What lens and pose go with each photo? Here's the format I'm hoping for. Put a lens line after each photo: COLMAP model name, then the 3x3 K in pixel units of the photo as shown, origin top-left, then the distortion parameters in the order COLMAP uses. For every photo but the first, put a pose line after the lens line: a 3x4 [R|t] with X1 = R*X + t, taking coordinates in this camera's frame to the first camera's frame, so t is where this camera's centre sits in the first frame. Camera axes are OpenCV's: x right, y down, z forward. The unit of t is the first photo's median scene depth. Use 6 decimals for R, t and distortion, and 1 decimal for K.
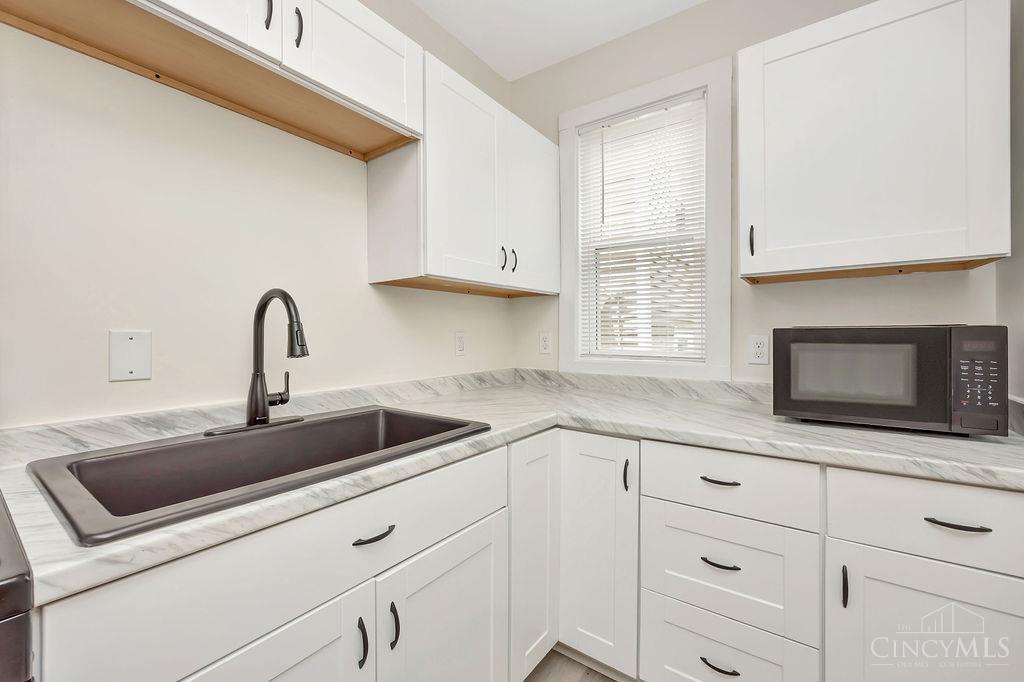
lens RADIAL K [[416.1, 0, 511.2], [0, 416.1, 337.3], [0, 0, 1]] dist [-0.000829, -0.000120]
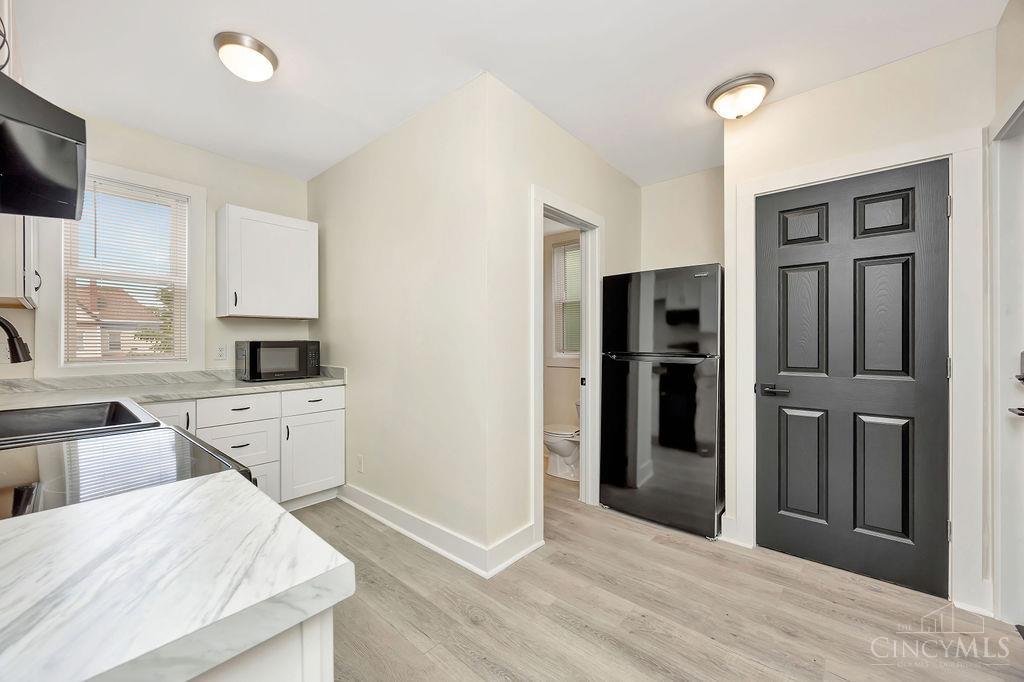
lens RADIAL K [[395.8, 0, 515.5], [0, 395.8, 343.0], [0, 0, 1]] dist [0.000893, 0.000172]
pose [[0.055468, 0.002188, 0.998458, -1.478752], [0.010794, 0.999938, -0.002791, 0.009880], [-0.998402, 0.010932, 0.055441, -0.575575]]
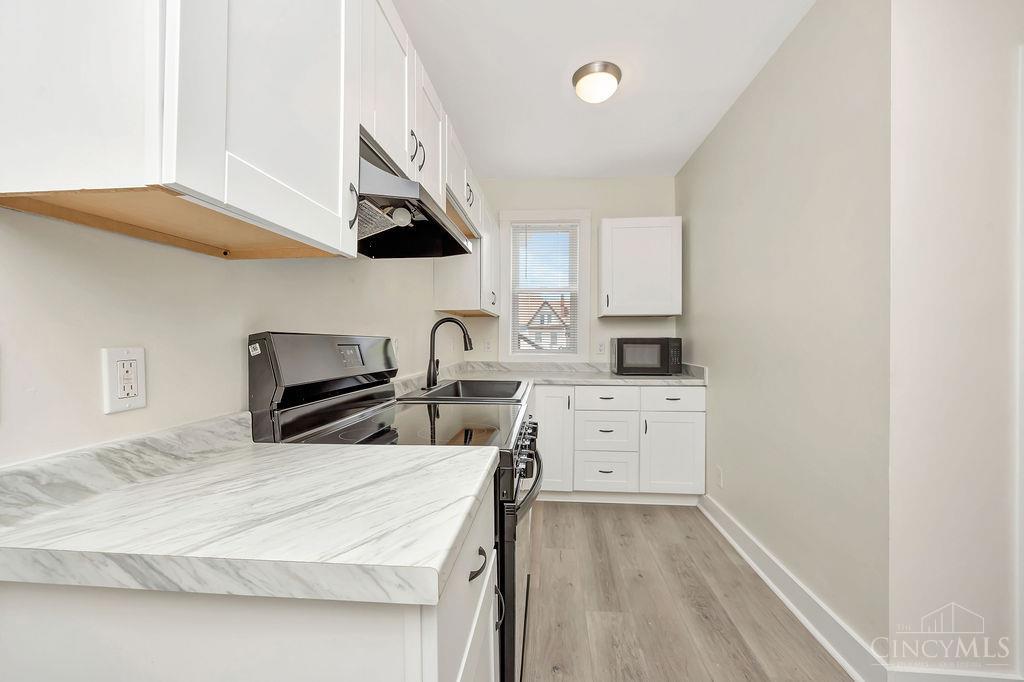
lens RADIAL K [[405.1, 0, 512.0], [0, 405.1, 341.0], [0, 0, 1]] dist [0.000551, 0.000002]
pose [[0.847762, 0.006255, 0.530340, -1.231212], [-0.002648, 0.999968, -0.007563, 0.016891], [-0.530371, 0.005007, 0.847751, -0.745936]]
